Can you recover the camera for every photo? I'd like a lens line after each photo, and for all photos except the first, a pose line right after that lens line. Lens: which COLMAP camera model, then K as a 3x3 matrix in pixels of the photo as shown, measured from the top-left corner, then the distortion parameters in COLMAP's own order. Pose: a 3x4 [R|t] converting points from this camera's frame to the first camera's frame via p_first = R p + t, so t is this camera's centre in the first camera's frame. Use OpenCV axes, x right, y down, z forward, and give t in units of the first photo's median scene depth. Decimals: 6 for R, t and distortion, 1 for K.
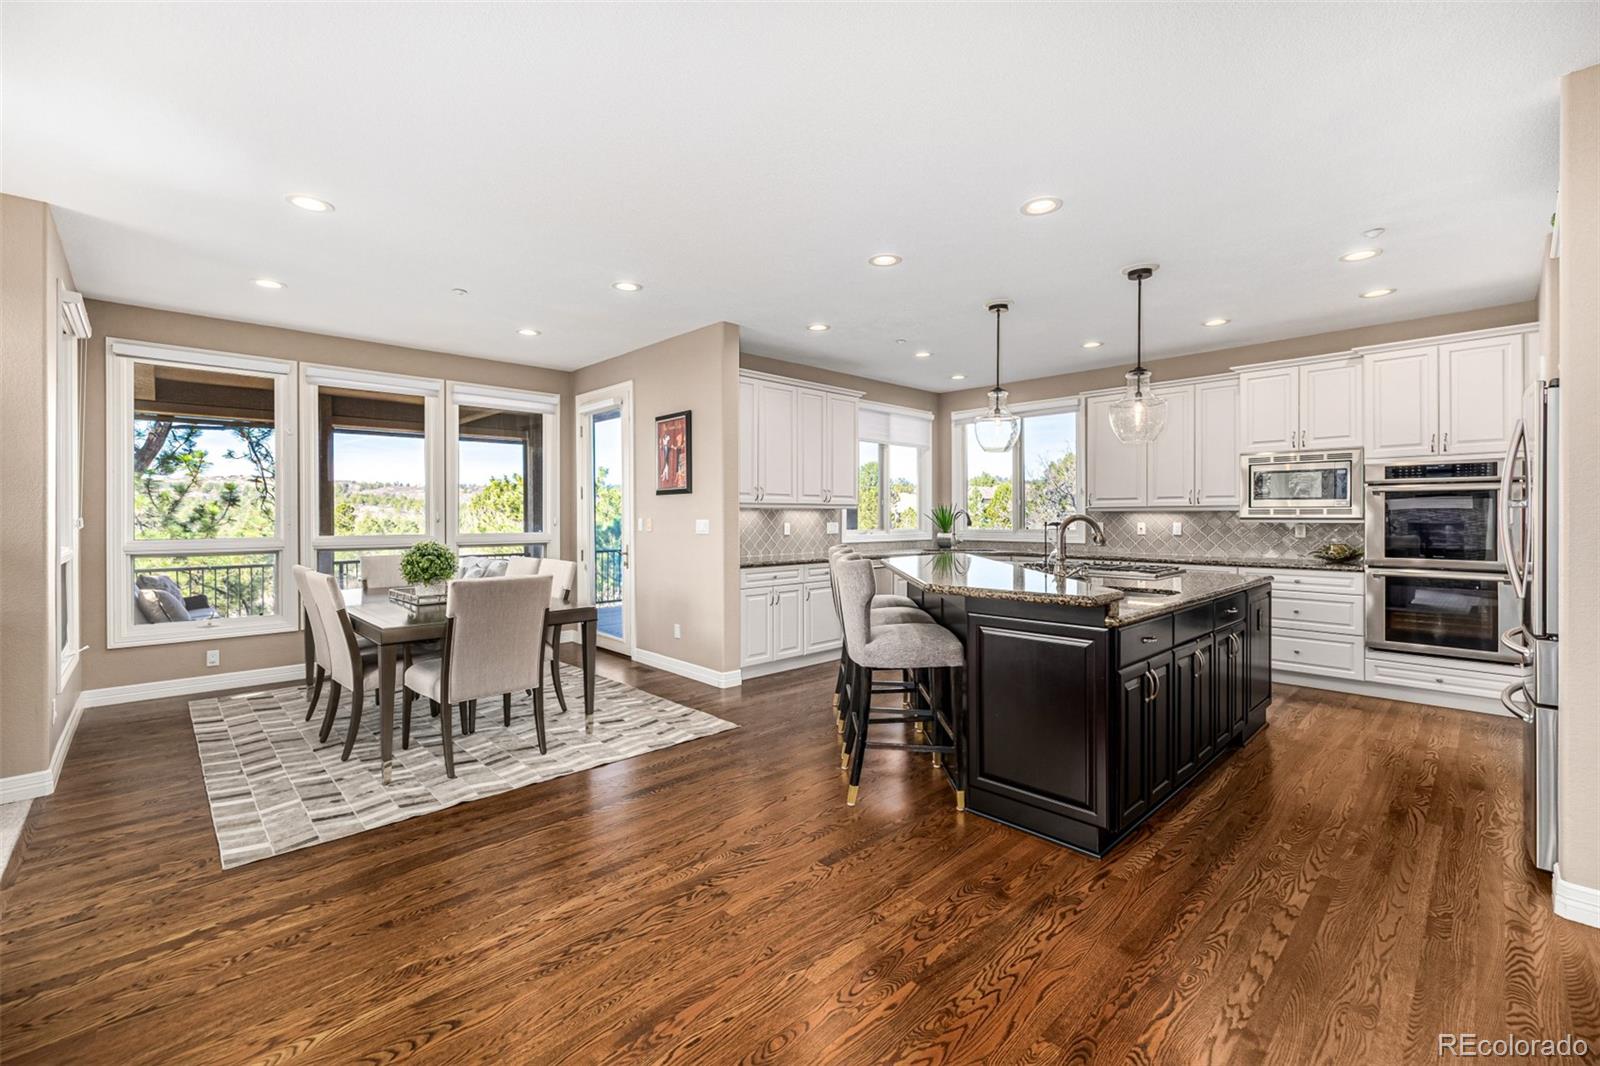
lens RADIAL K [[679.2, 0, 794.0], [0, 679.2, 512.0], [0, 0, 1]] dist [-0.000790, -0.000276]
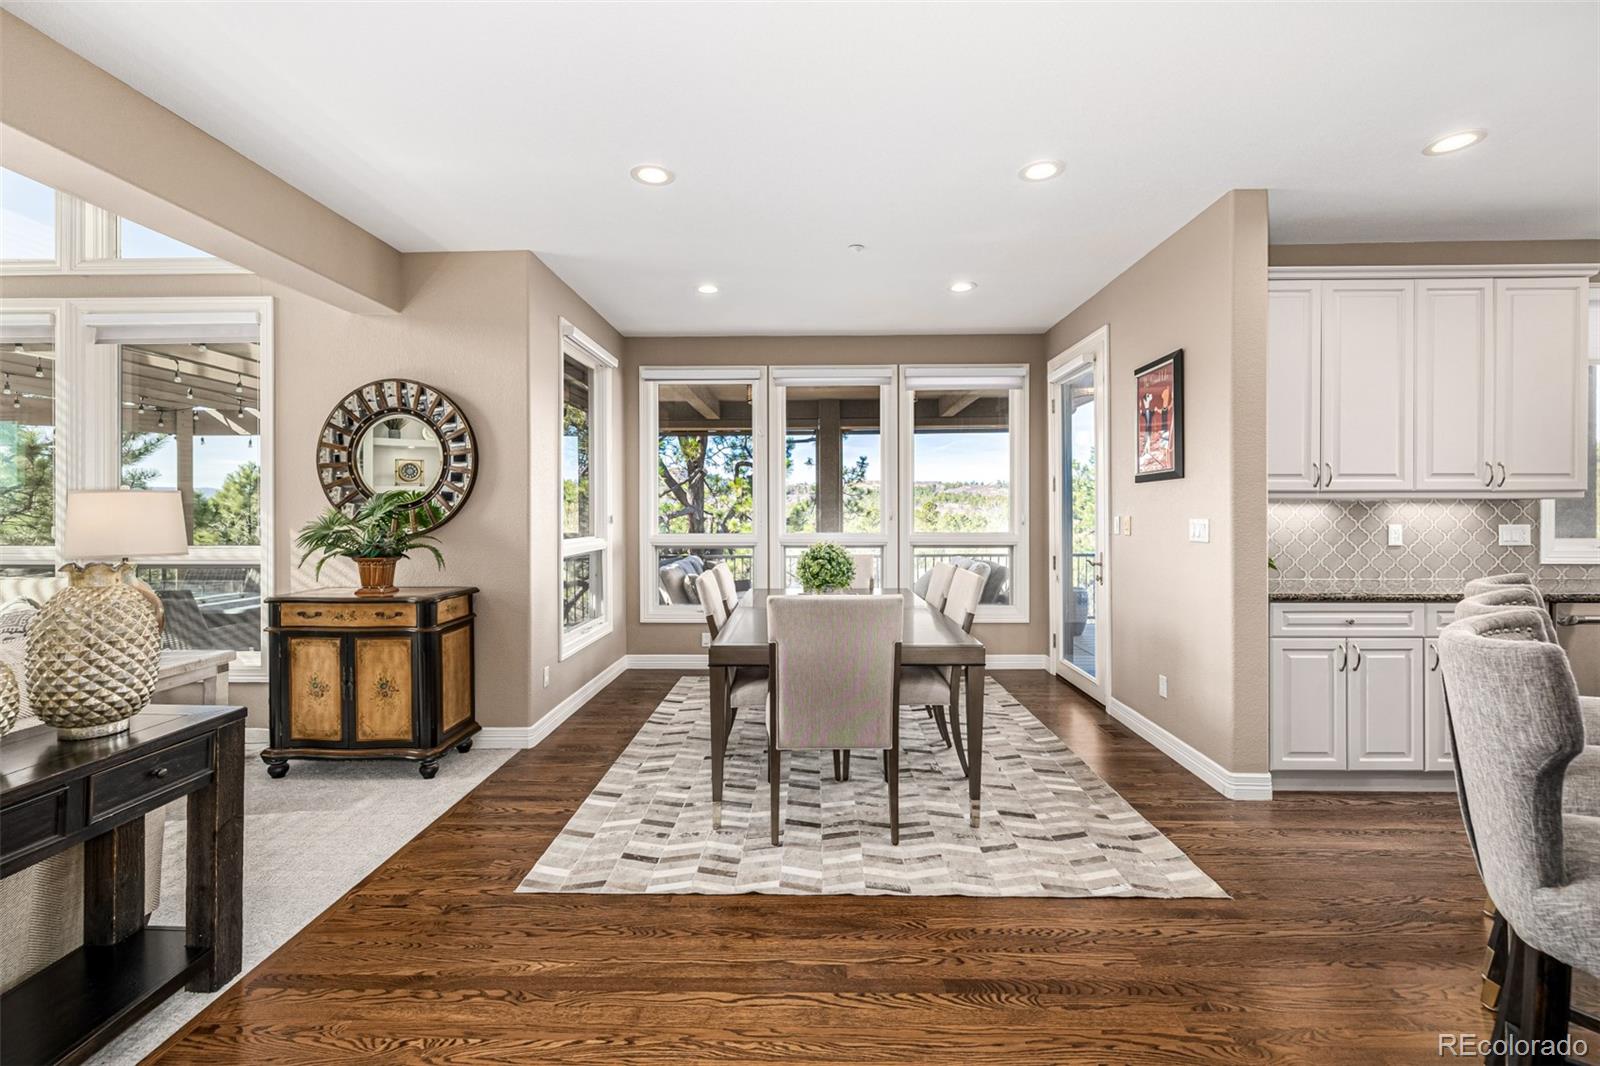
lens RADIAL K [[683.2, 0, 801.2], [0, 683.2, 514.0], [0, 0, 1]] dist [0.001585, 0.000188]
pose [[0.709150, 0.000297, -0.705058, 0.059736], [0.006022, 0.999961, 0.006478, 0.000306], [0.705032, -0.008840, 0.709120, 0.344324]]
